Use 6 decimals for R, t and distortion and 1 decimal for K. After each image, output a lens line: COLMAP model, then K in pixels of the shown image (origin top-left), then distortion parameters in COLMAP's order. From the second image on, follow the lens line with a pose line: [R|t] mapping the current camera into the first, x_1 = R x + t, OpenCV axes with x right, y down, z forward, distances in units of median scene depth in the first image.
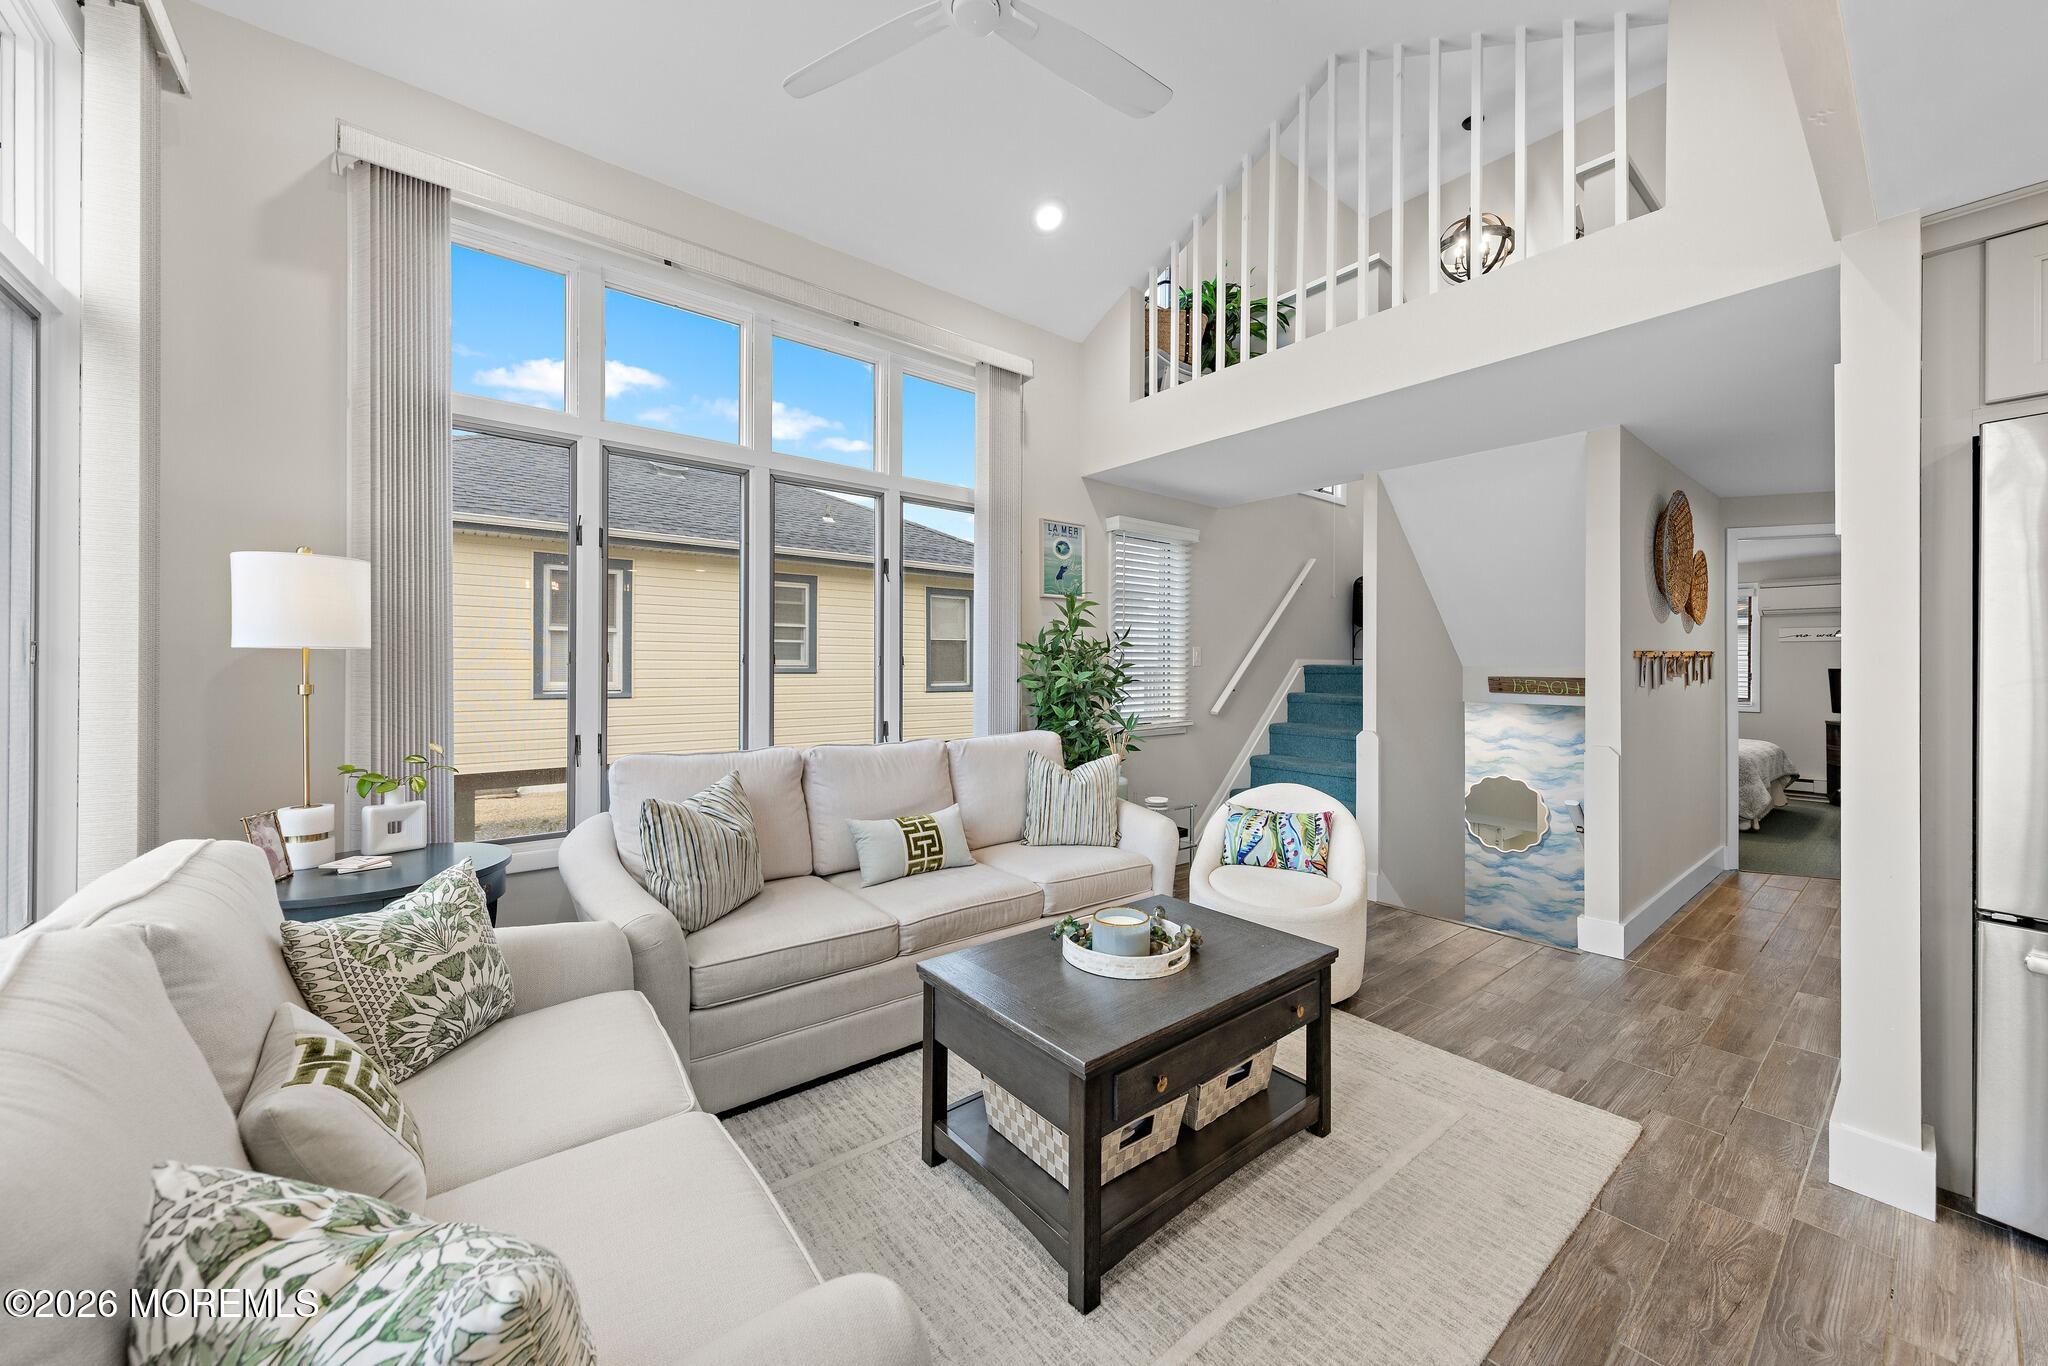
lens RADIAL K [[746.2, 0, 1024.0], [0, 746.2, 683.0], [0, 0, 1]] dist [-0.000123, -0.000020]
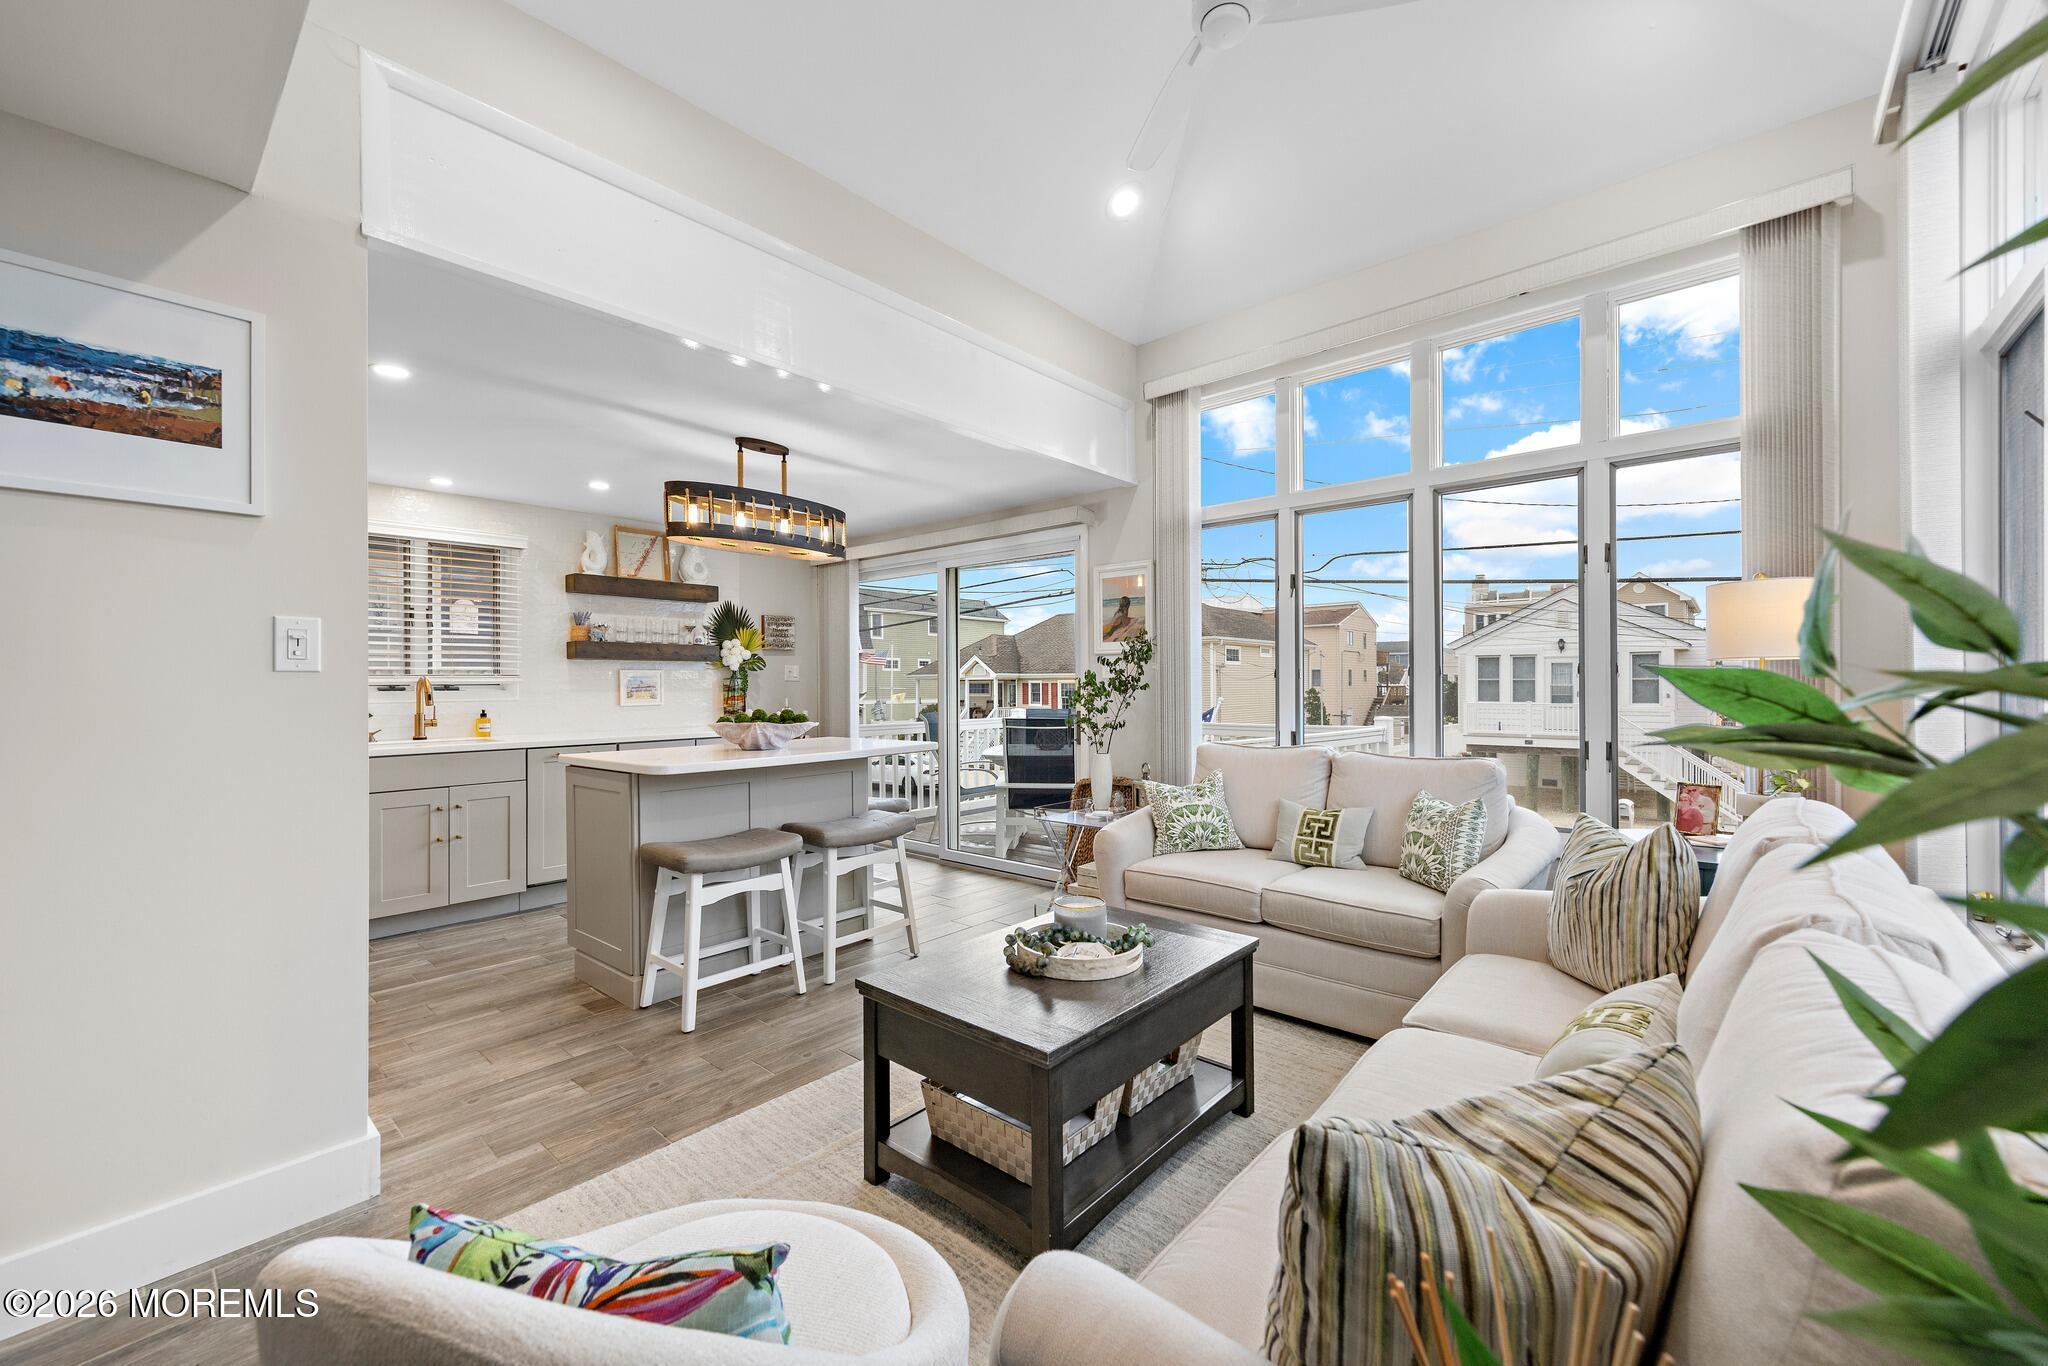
lens RADIAL K [[809.0, 0, 1033.8], [0, 809.0, 684.3], [0, 0, 1]] dist [0.007279, 0.000051]
pose [[-0.984417, 0.000552, -0.175847, 0.267415], [-0.002726, 0.999827, 0.018398, -0.018260], [0.175827, 0.018591, -0.984245, 1.423505]]
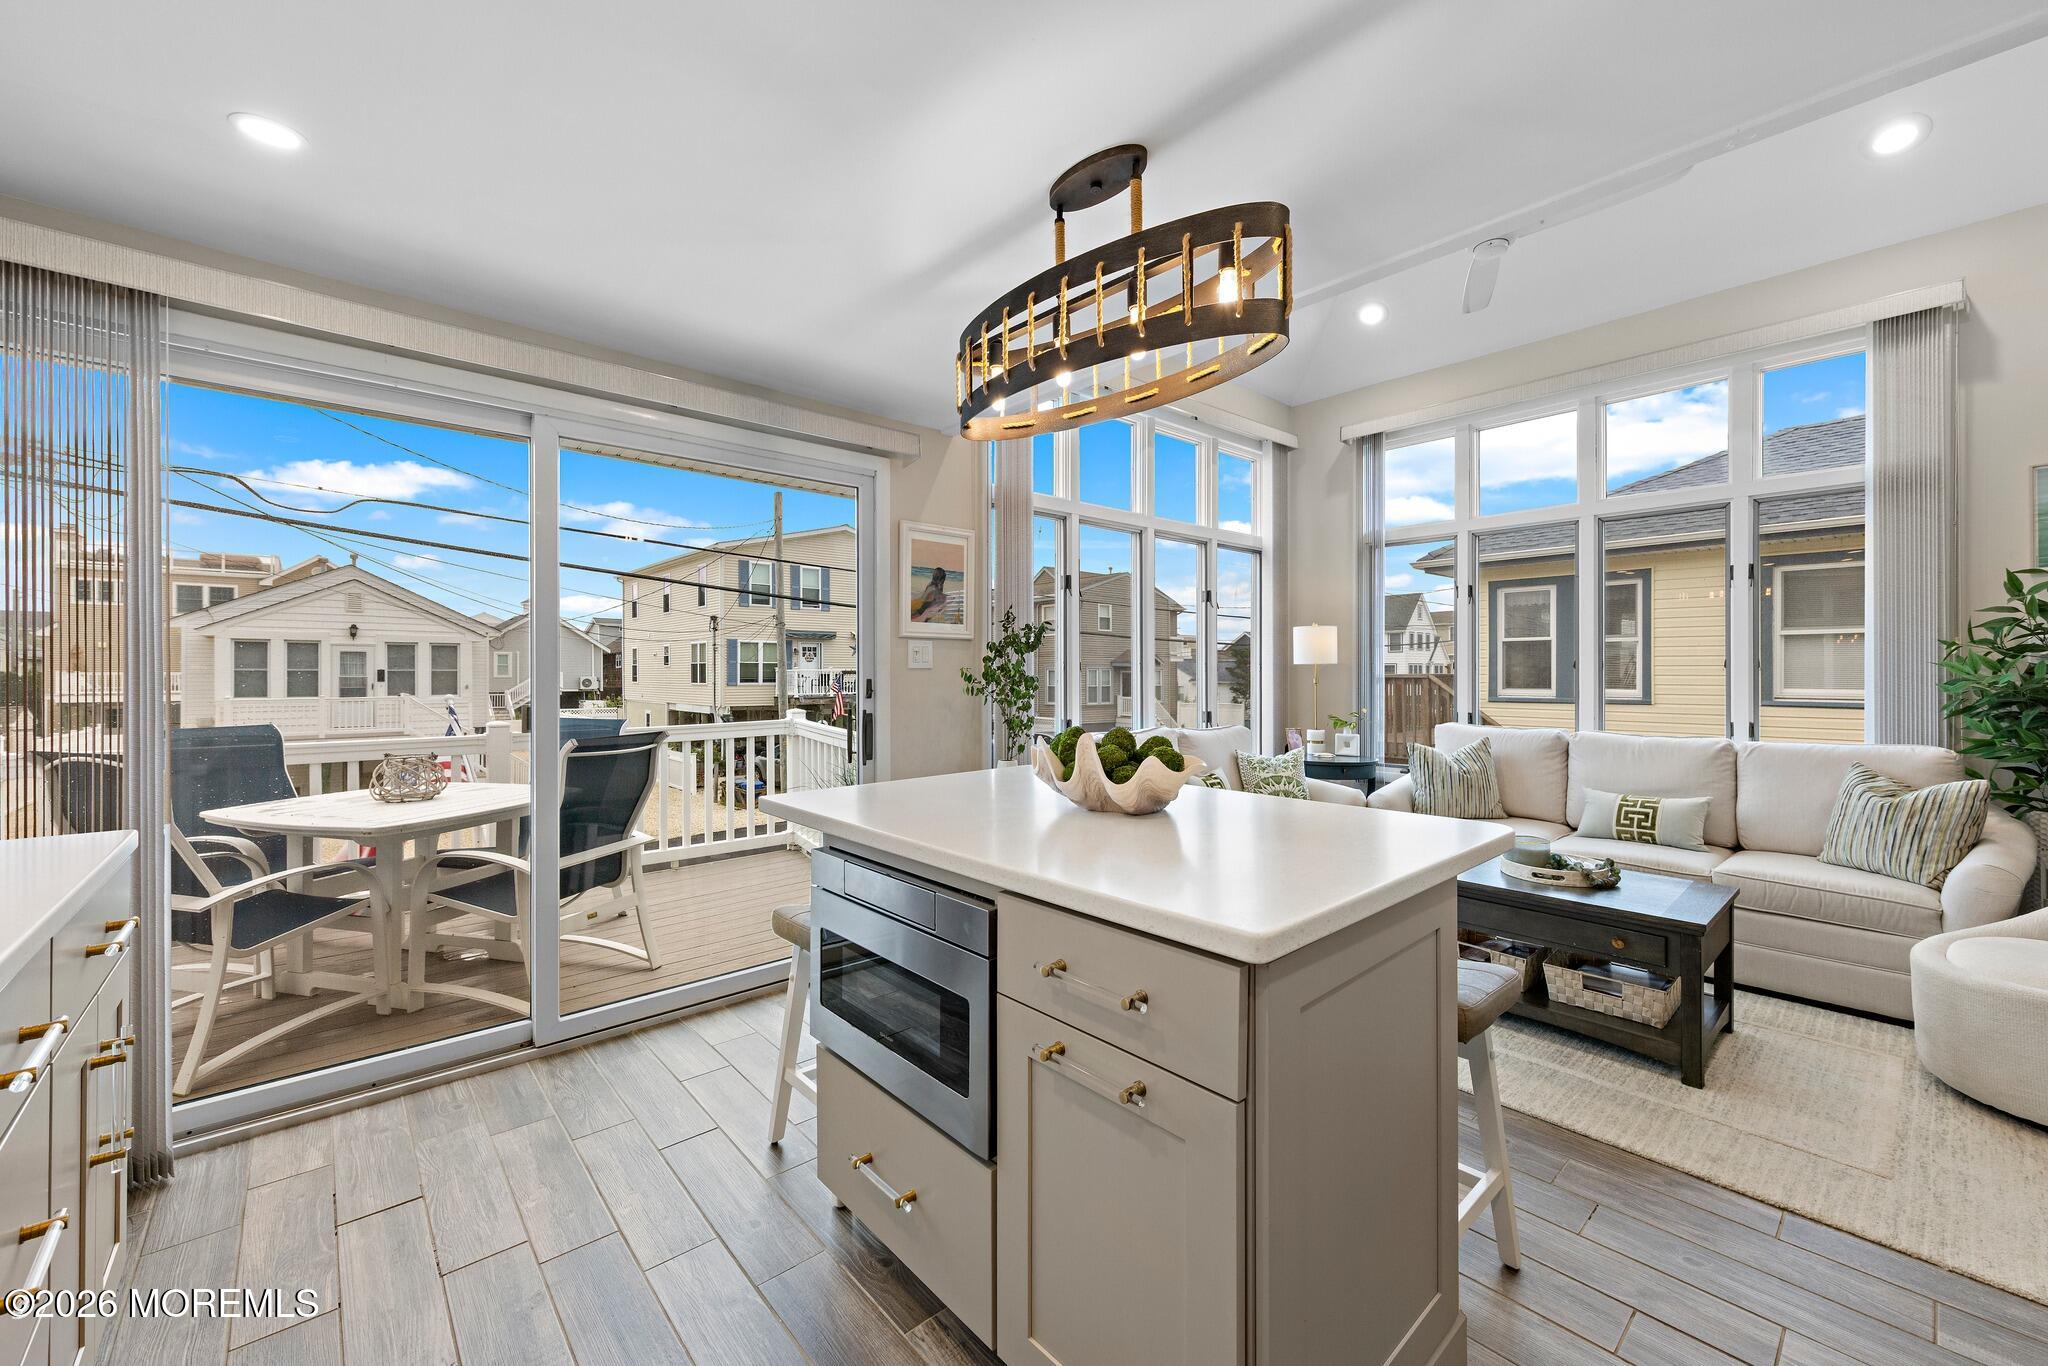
lens RADIAL K [[806.0, 0, 1023.7], [0, 806.0, 669.2], [0, 0, 1]] dist [0.002709, 0.000404]
pose [[0.046407, -0.008227, -0.998889, 1.103525], [-0.019271, 0.999773, -0.009129, 0.008887], [0.998737, 0.019673, 0.046238, -0.044120]]
